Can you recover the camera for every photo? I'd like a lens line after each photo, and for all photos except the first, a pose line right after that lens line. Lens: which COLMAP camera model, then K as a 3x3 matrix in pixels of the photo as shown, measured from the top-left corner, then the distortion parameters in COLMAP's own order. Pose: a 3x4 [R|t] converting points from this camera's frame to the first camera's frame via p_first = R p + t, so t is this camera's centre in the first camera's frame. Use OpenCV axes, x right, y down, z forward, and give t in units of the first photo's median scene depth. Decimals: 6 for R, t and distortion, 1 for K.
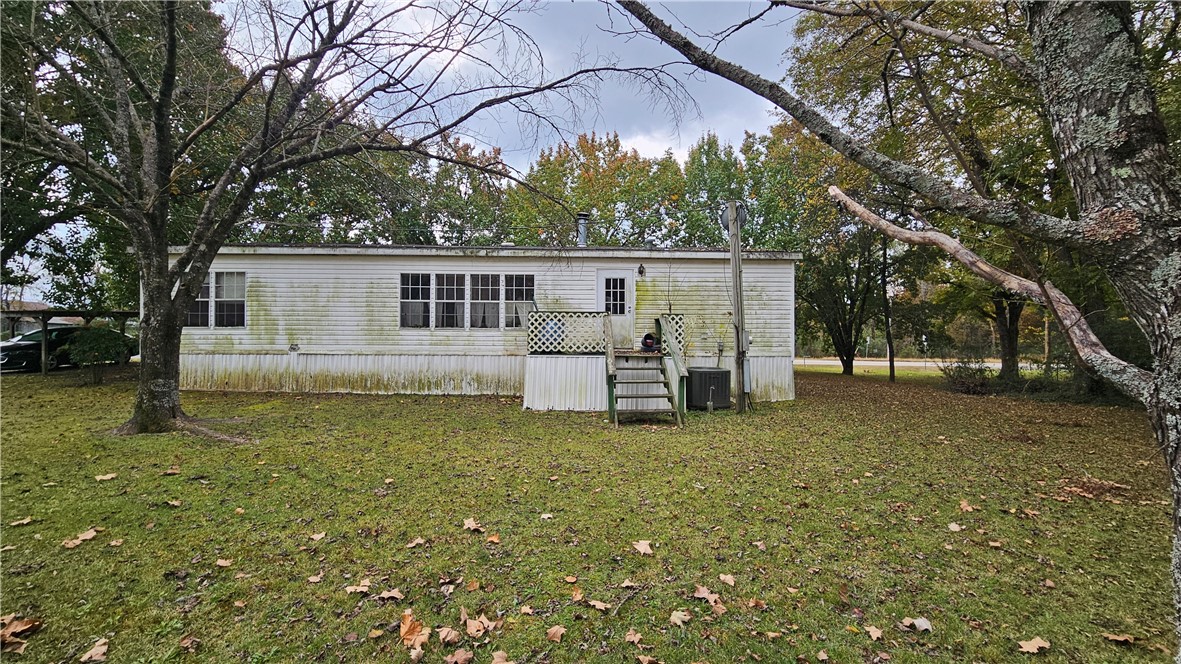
lens RADIAL K [[483.5, 0, 590.3], [0, 483.5, 329.0], [0, 0, 1]] dist [-0.002164, -0.000354]
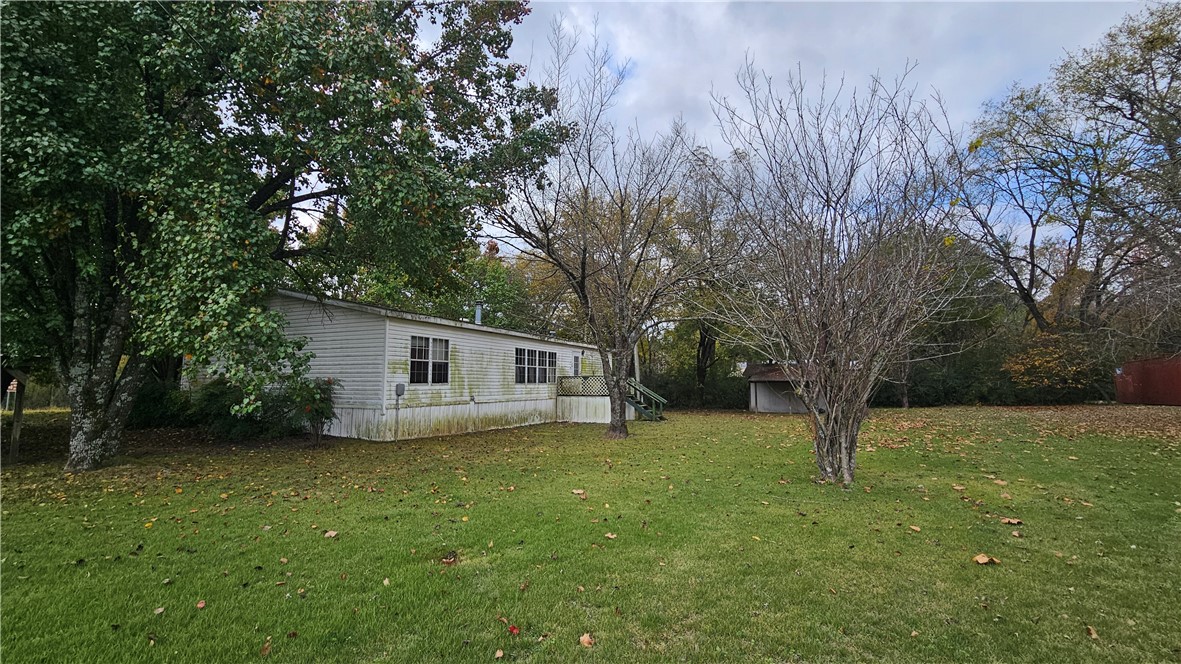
lens RADIAL K [[483.5, 0, 589.2], [0, 483.5, 334.8], [0, 0, 1]] dist [-0.002164, -0.000354]
pose [[0.461429, 0.083470, 0.883242, -1.637972], [-0.007703, 0.995904, -0.090093, -0.018827], [-0.887144, 0.034767, 0.460182, 0.087872]]
